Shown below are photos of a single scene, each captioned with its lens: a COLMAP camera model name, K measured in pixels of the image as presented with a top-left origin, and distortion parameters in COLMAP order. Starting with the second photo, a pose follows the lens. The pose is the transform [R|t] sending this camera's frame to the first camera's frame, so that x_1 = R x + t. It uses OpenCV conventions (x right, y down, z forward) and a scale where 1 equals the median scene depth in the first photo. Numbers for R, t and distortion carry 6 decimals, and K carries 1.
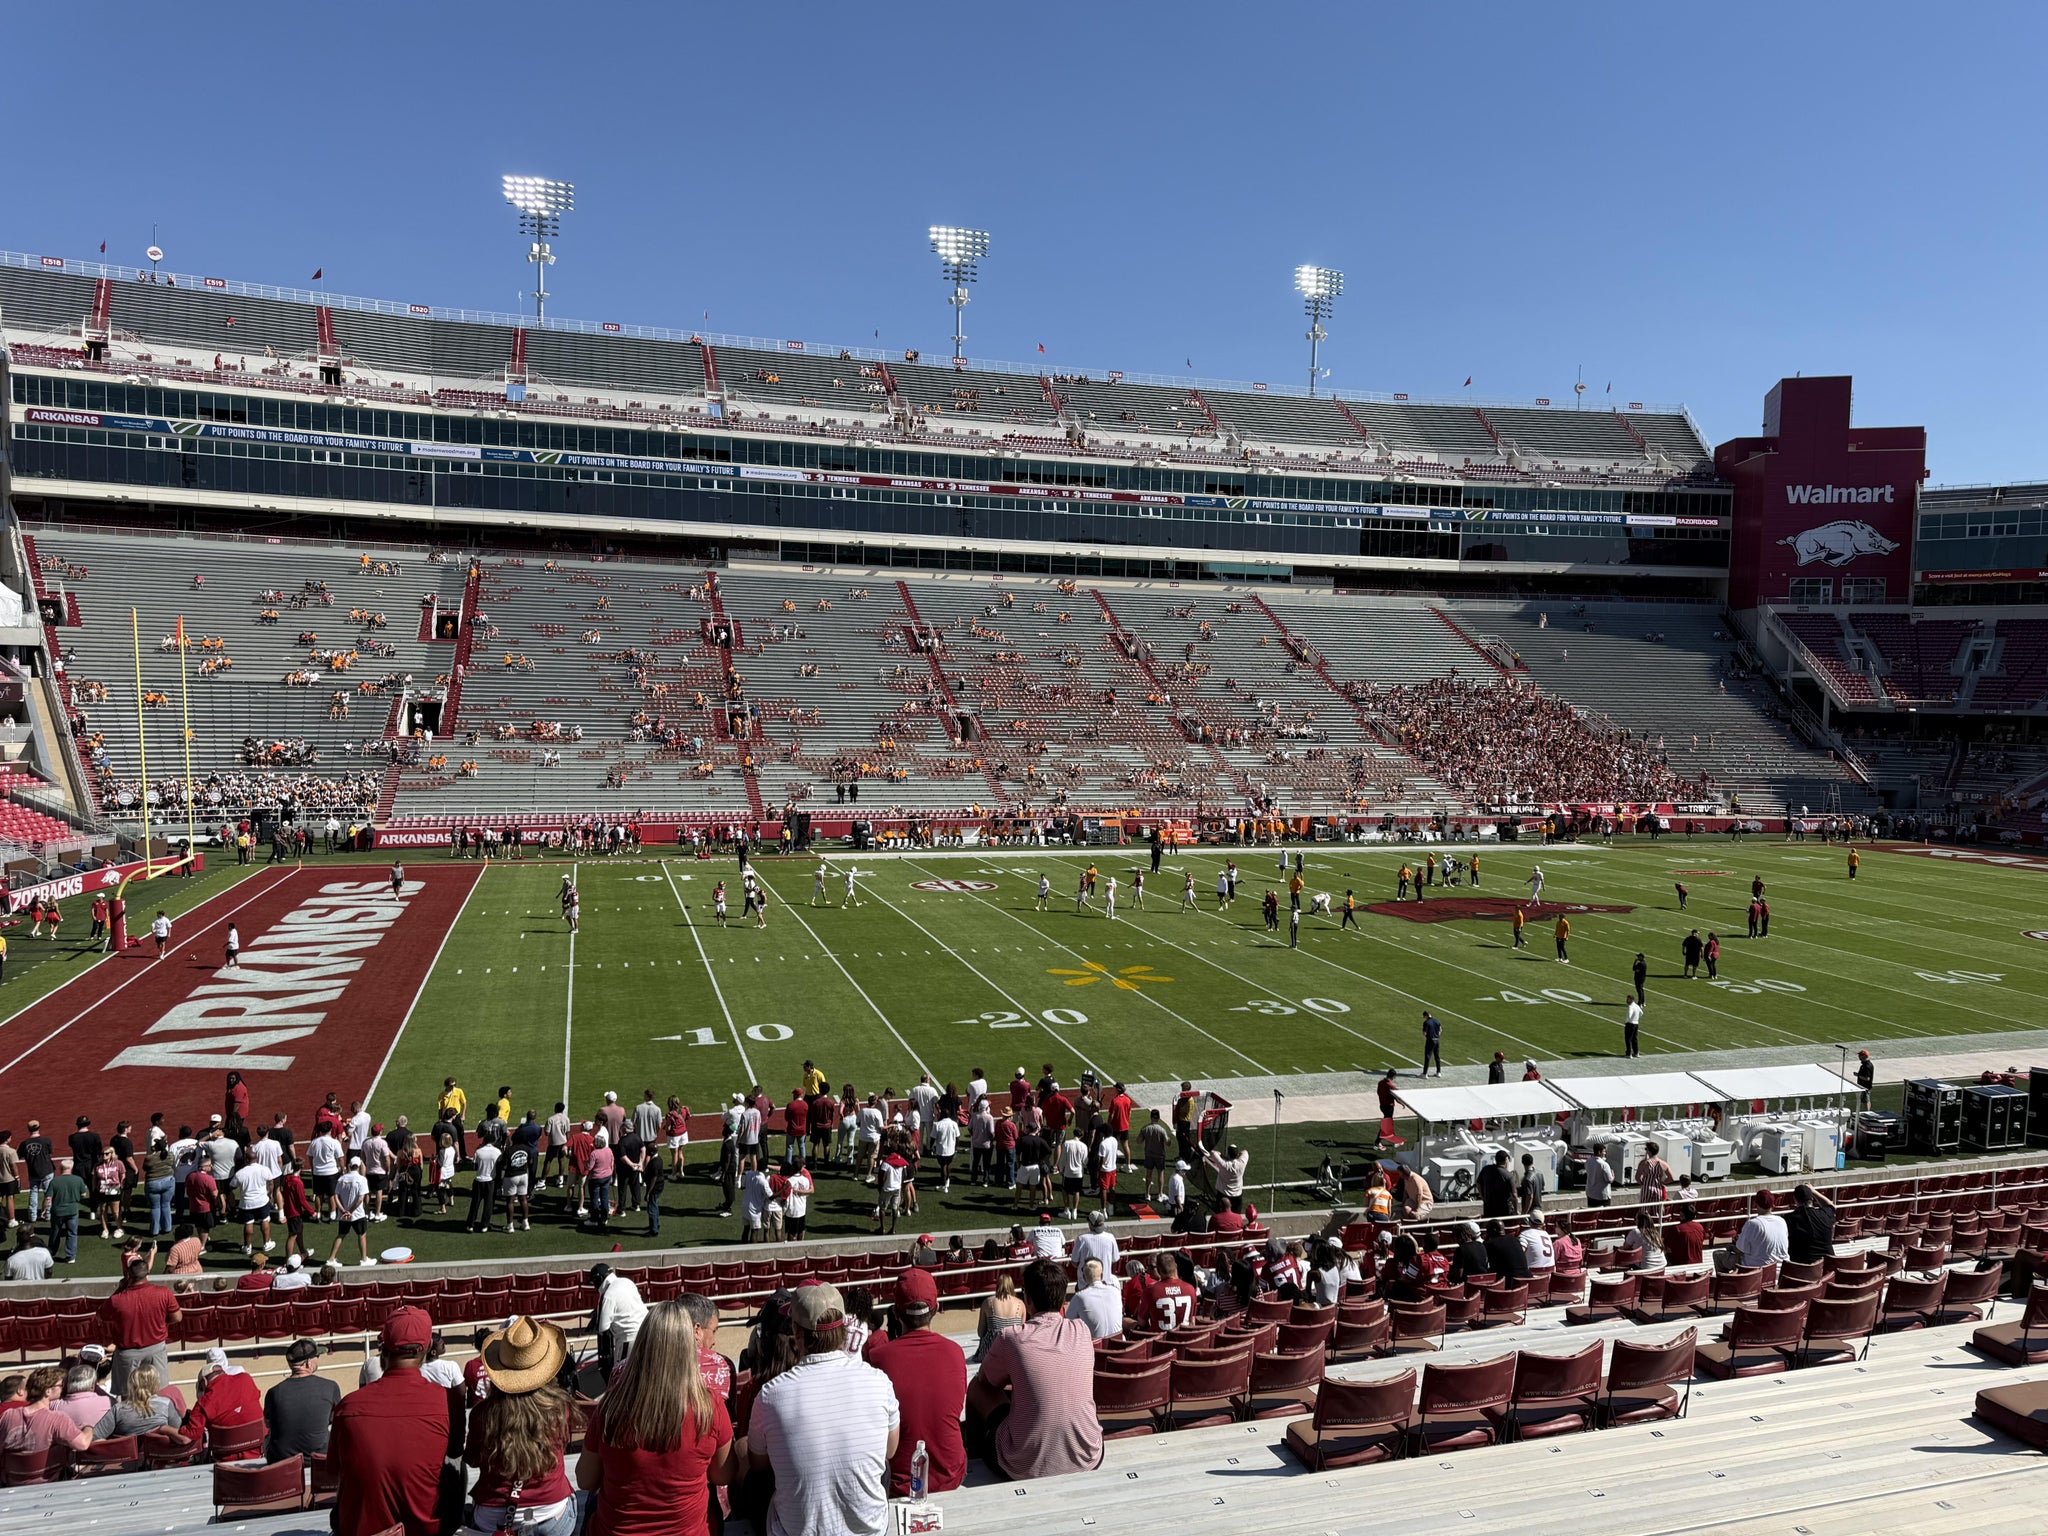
lens RADIAL K [[1426.5, 0, 1025.4], [0, 1426.5, 768.1], [0, 0, 1]] dist [0.048448, -0.048726]
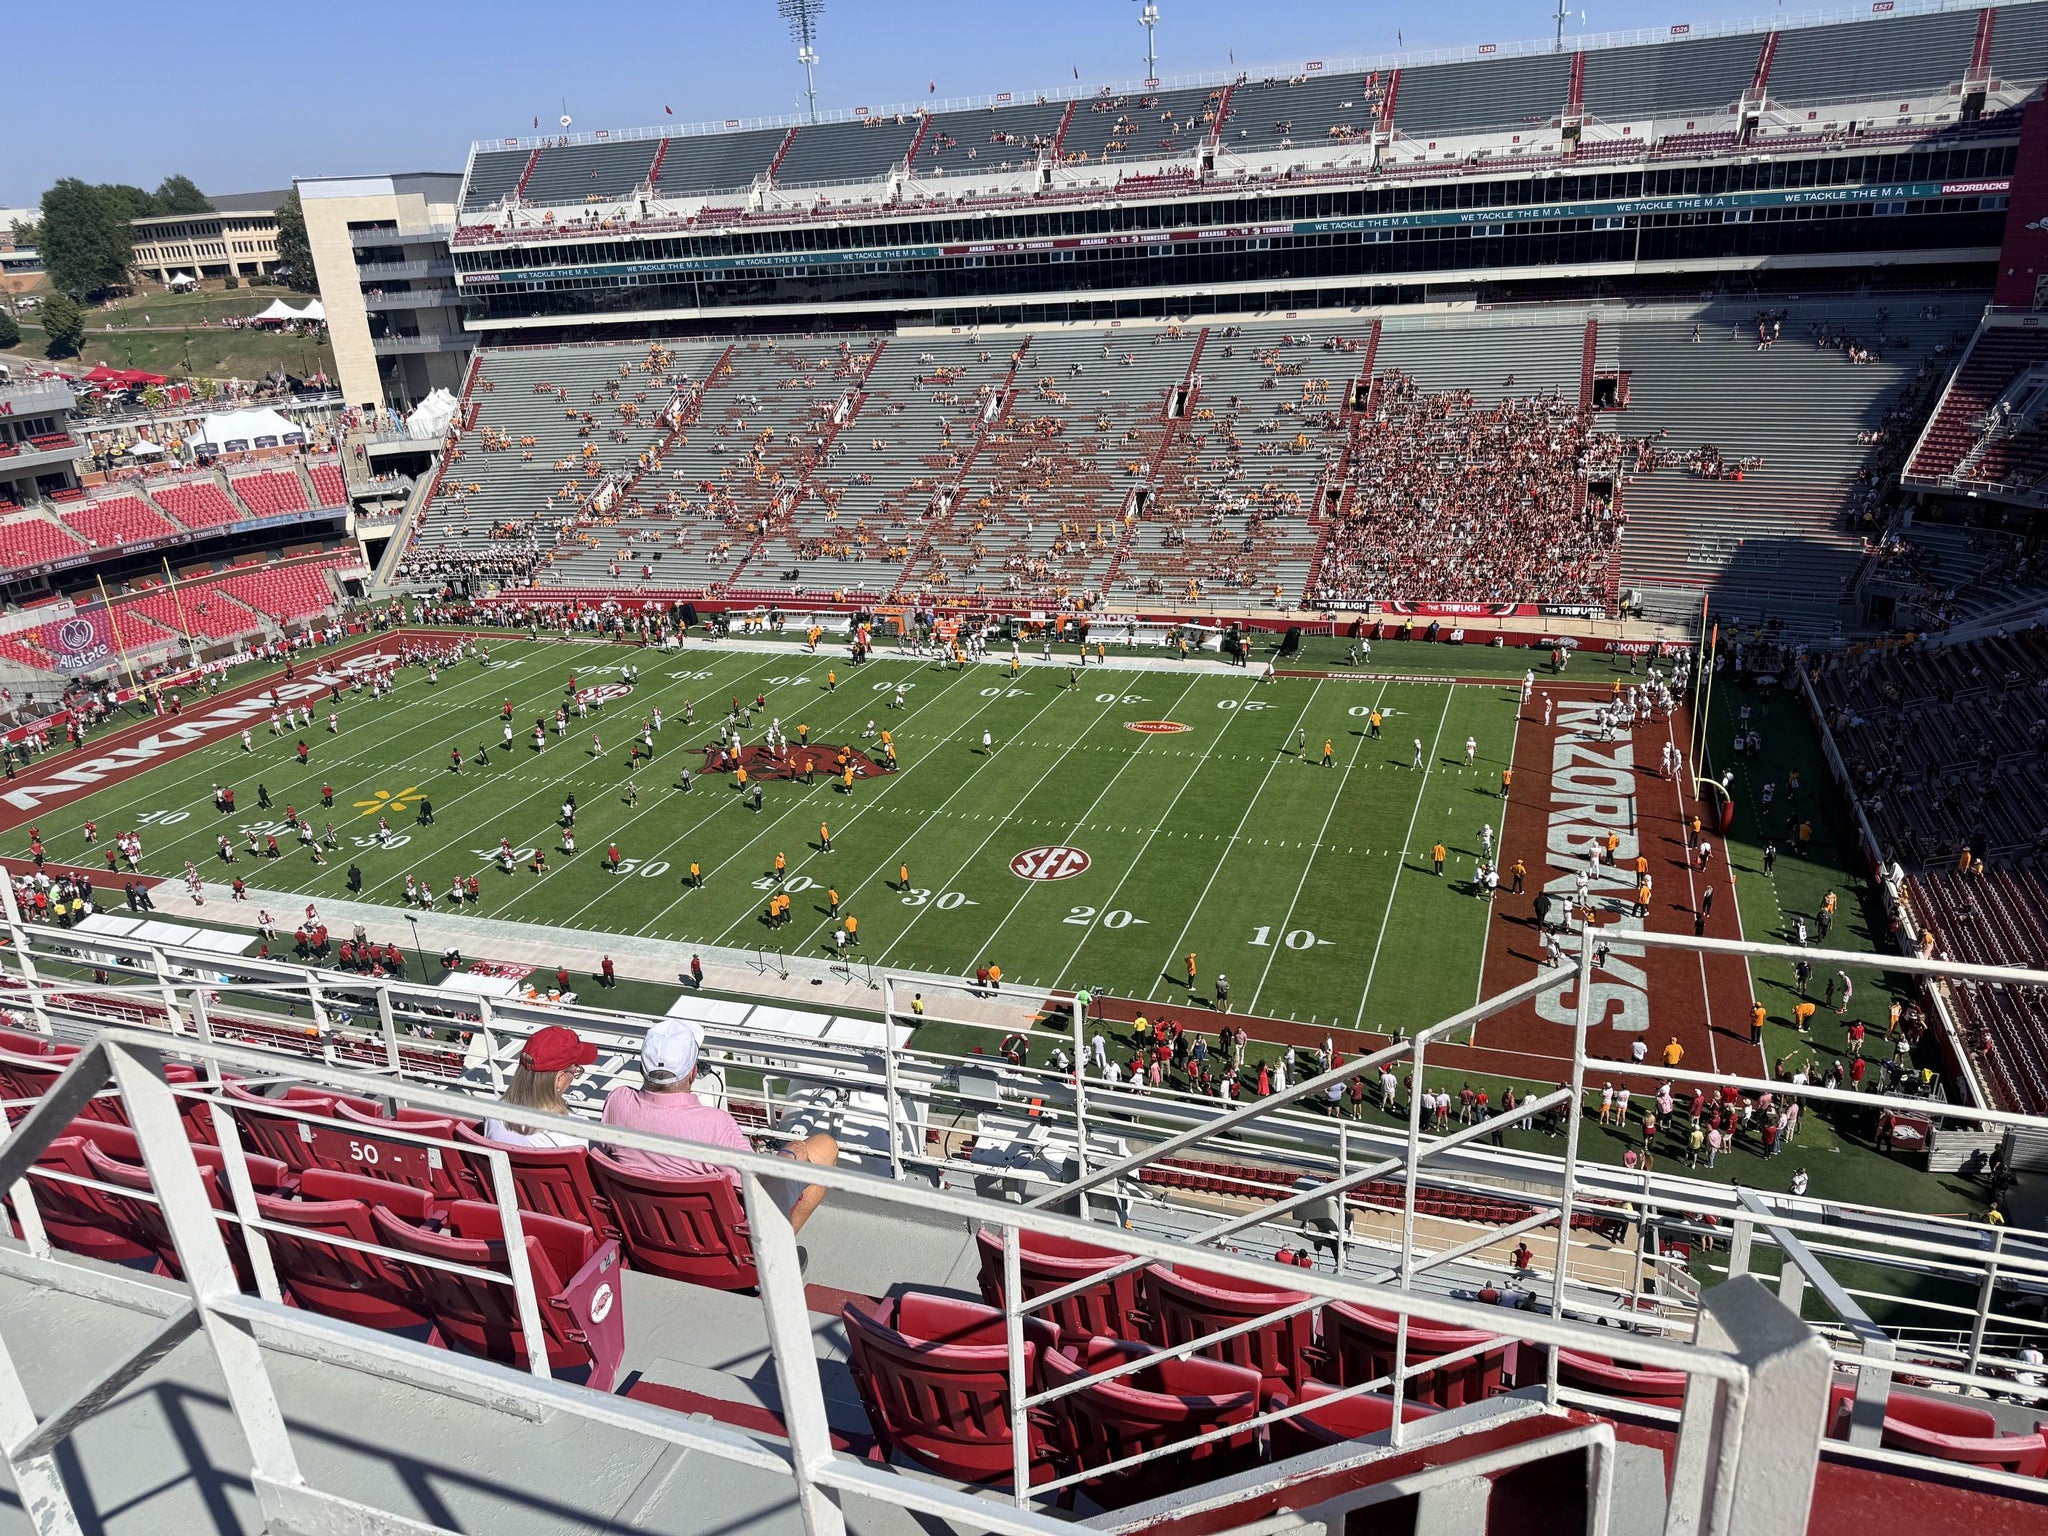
lens RADIAL K [[1426.5, 0, 1023.2], [0, 1426.5, 765.6], [0, 0, 1]] dist [0.048448, -0.048726]
pose [[0.796650, 0.149554, -0.585647, 0.616663], [0.044045, 0.951968, 0.303014, -0.146324], [0.602834, -0.267191, 0.751798, 0.034633]]
